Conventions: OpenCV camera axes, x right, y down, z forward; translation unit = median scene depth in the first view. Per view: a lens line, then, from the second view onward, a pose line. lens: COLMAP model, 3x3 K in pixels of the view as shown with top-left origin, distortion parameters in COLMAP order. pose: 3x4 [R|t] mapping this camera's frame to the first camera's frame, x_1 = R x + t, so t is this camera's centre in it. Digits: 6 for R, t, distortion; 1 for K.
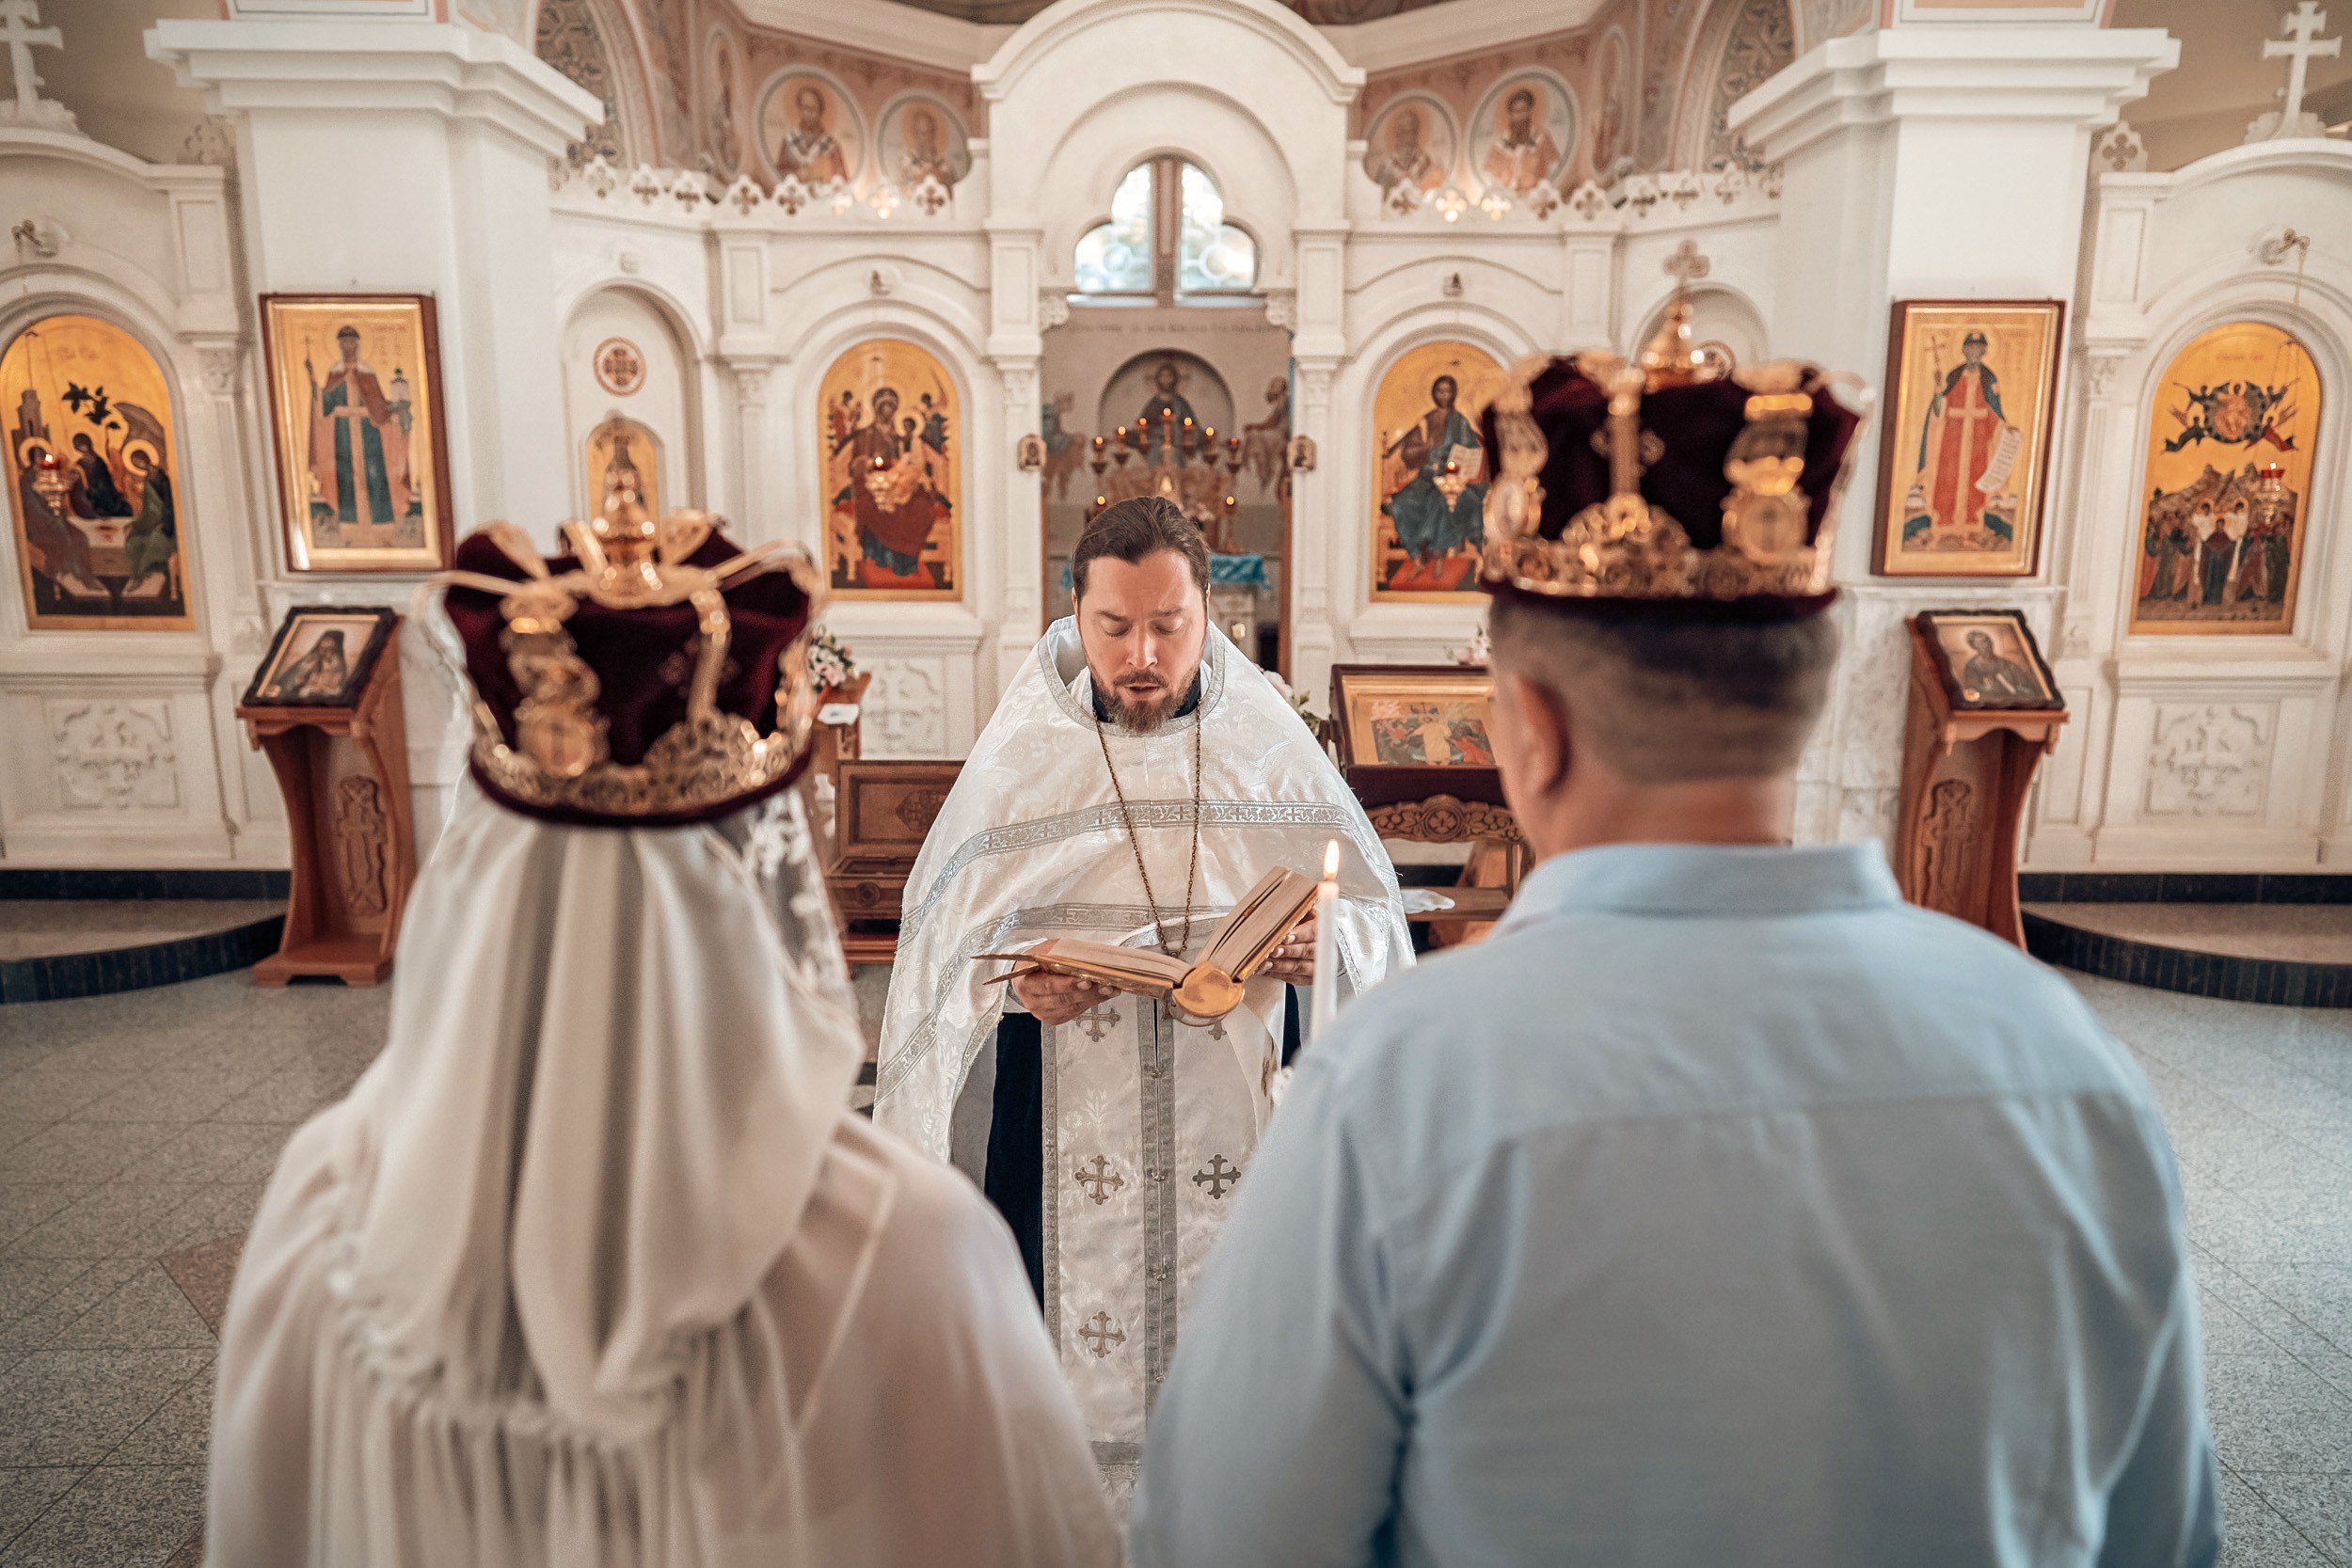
lens RADIAL K [[1559.6, 0, 1176.2], [0, 1559.6, 712.5], [0, 0, 1]] dist [-0.032508, 0.051679]
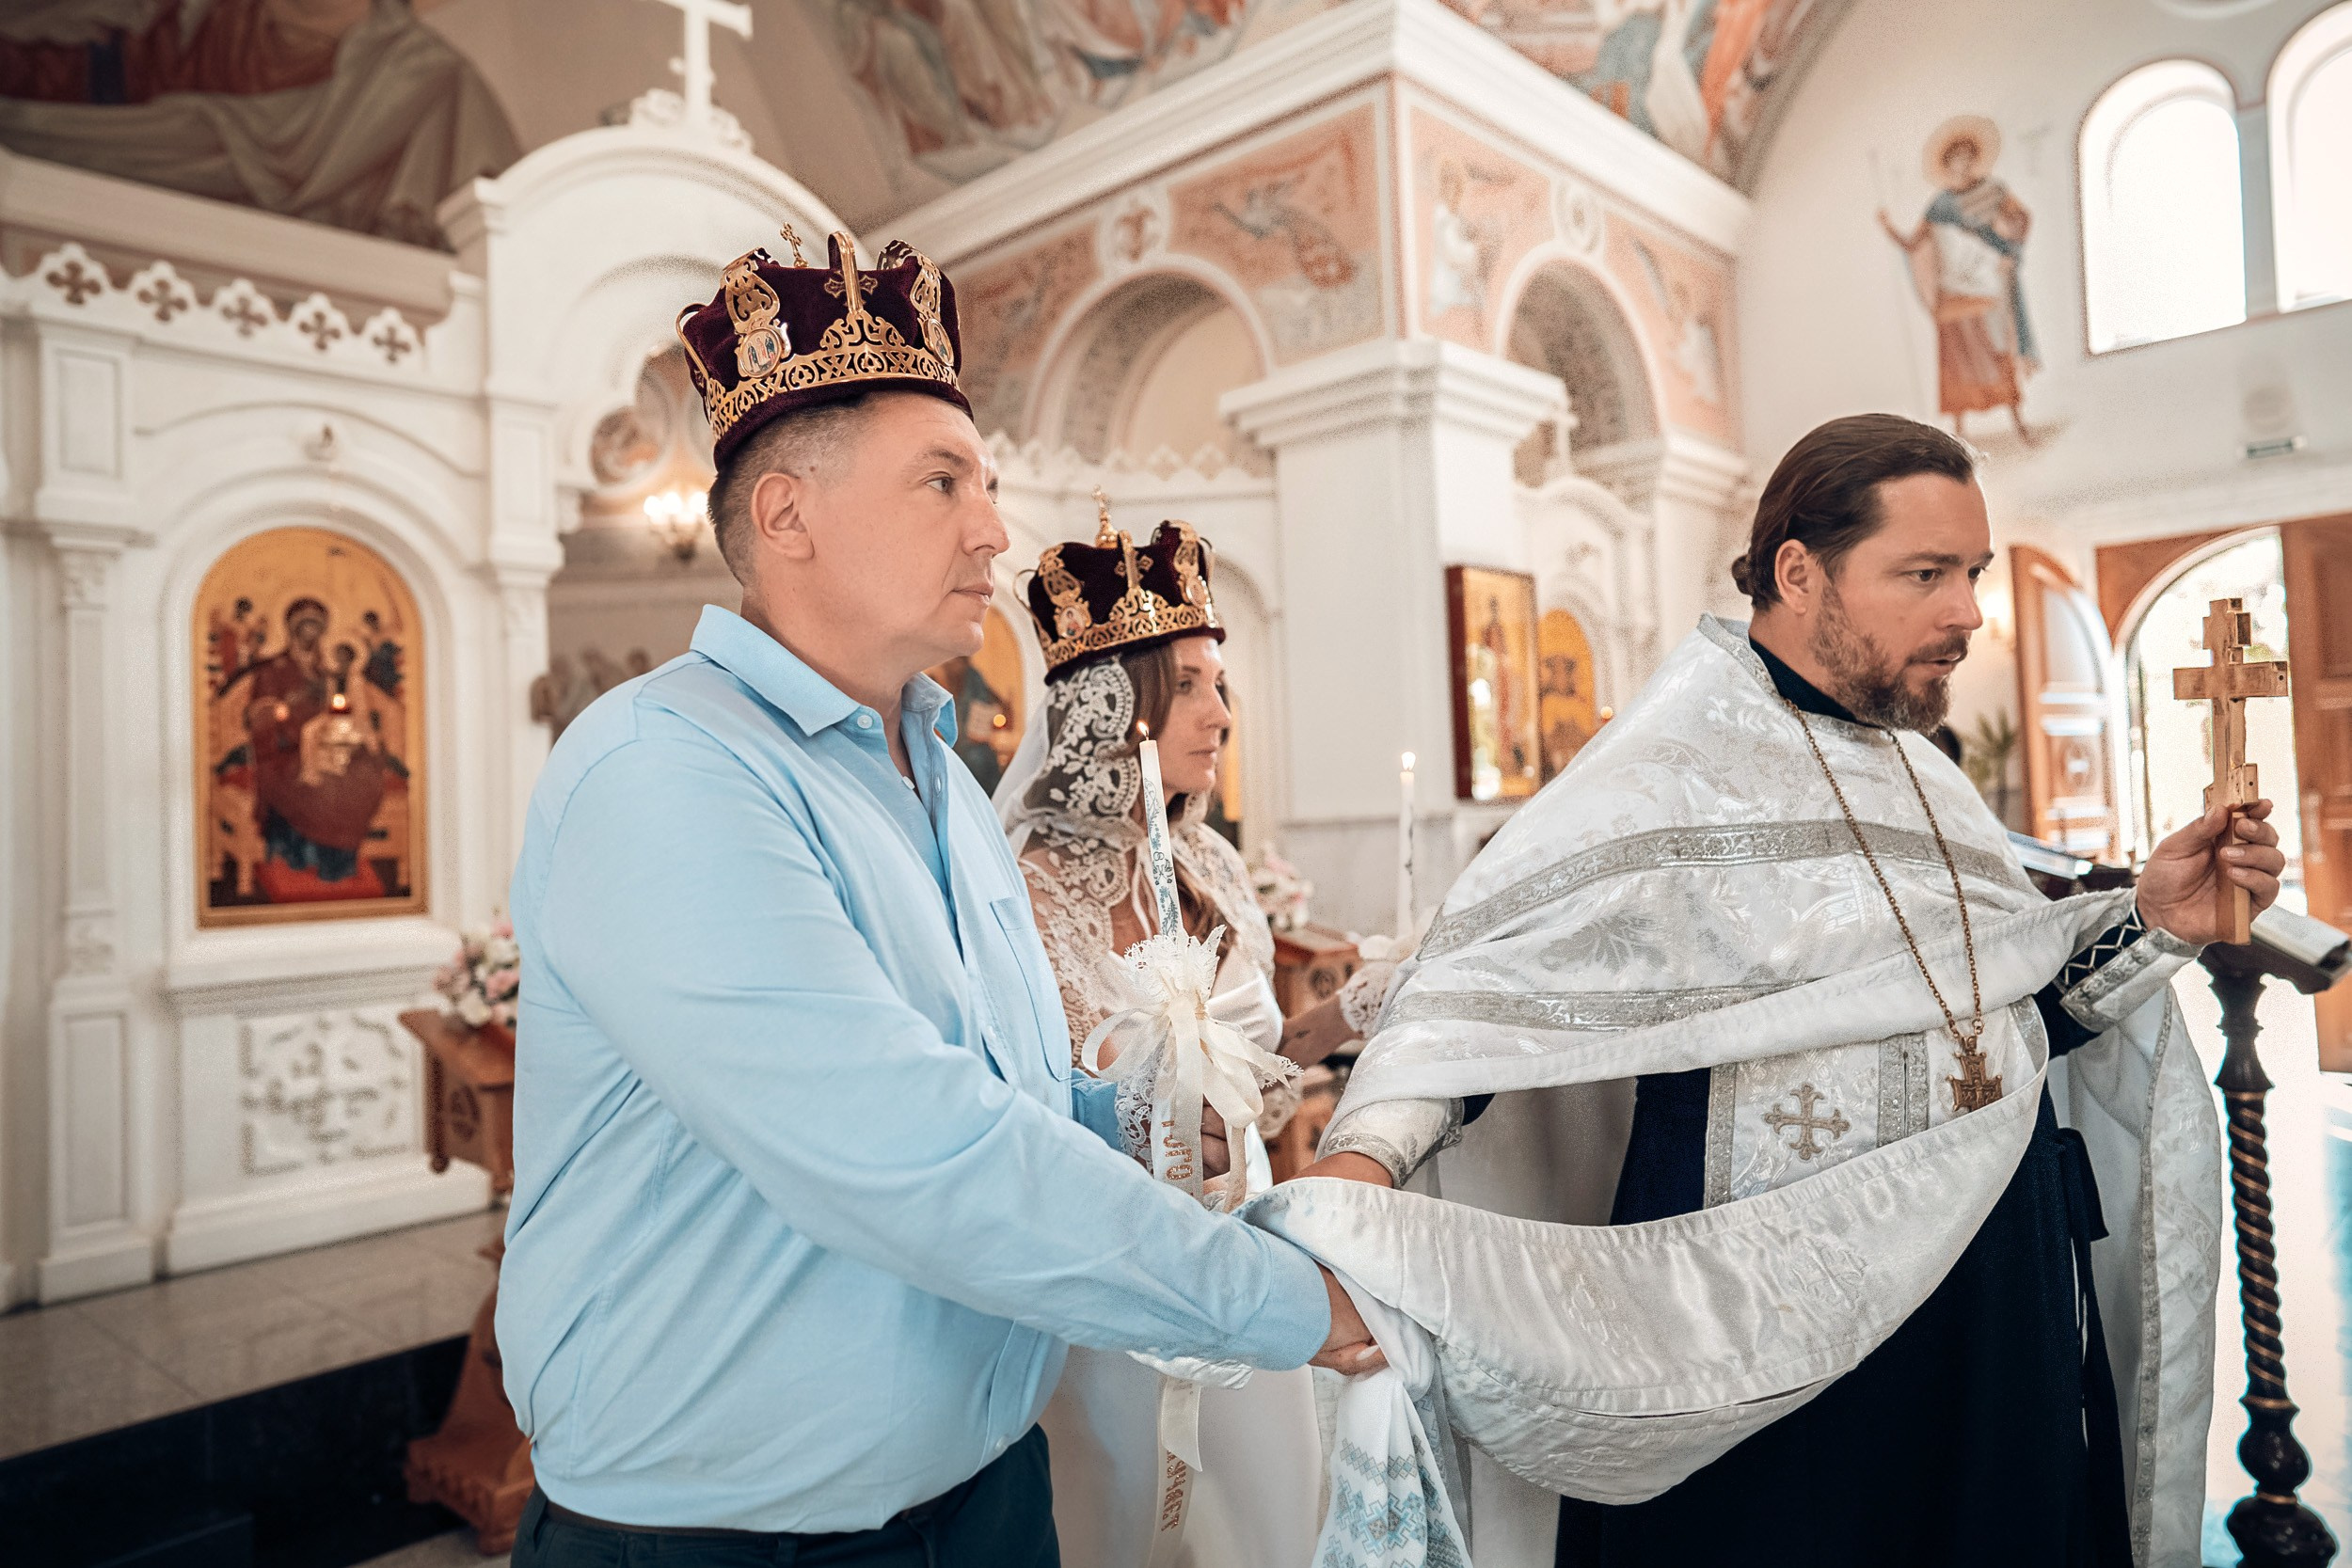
lens RADIAL K [[1559.6, 0, 1176.2], [0, 1559.6, 712.5], [0, 0, 1]] dist [-0.032508, 0.051679]
pose [[0.686855, 0.017905, 0.726574, -0.486233], [0.147990, 0.975307, -0.163934, 0.002285], [-0.711568, 0.220125, 0.667245, 0.361409]]
